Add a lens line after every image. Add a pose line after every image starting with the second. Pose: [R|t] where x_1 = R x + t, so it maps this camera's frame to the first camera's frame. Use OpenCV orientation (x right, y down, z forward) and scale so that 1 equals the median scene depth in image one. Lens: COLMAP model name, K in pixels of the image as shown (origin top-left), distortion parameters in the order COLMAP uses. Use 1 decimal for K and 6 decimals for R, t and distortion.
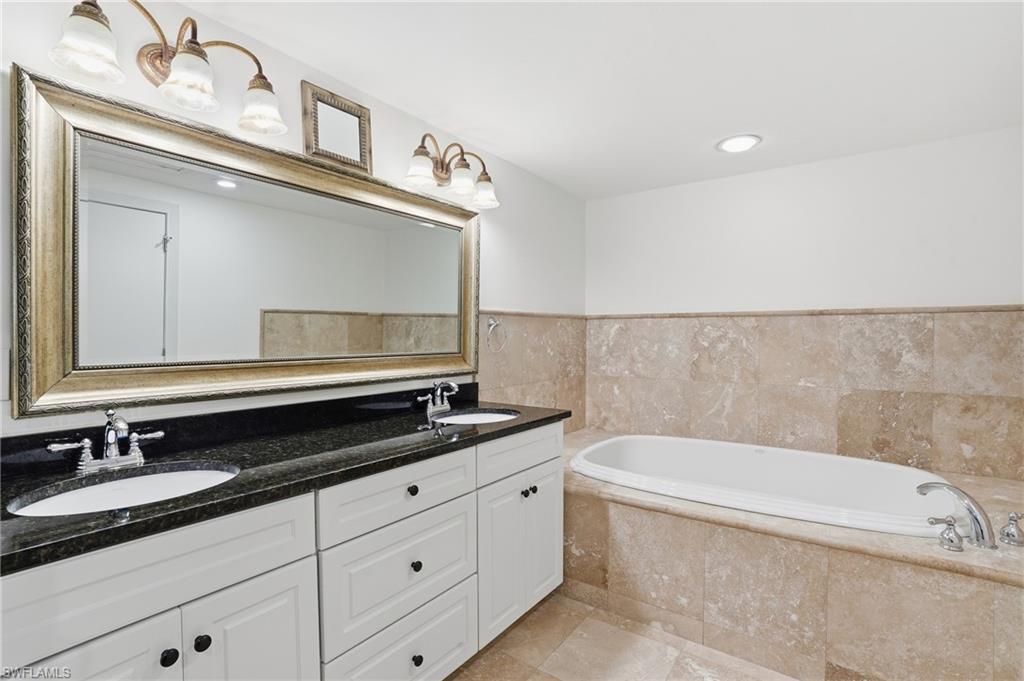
lens RADIAL K [[485.5, 0, 504.2], [0, 485.5, 339.1], [0, 0, 1]] dist [-0.051733, 0.014062]
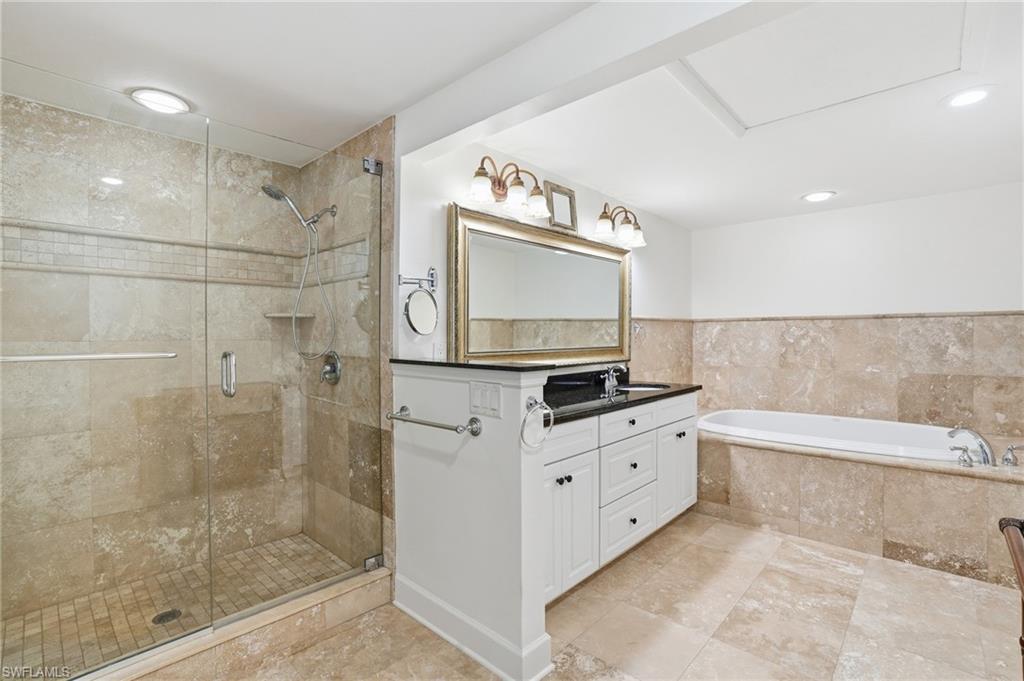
lens RADIAL K [[485.5, 0, 504.0], [0, 485.5, 339.3], [0, 0, 1]] dist [-0.051733, 0.014062]
pose [[0.993479, -0.006438, -0.113836, -0.275483], [0.006129, 0.999977, -0.003059, 0.007267], [0.113853, 0.002342, 0.993495, -0.497152]]
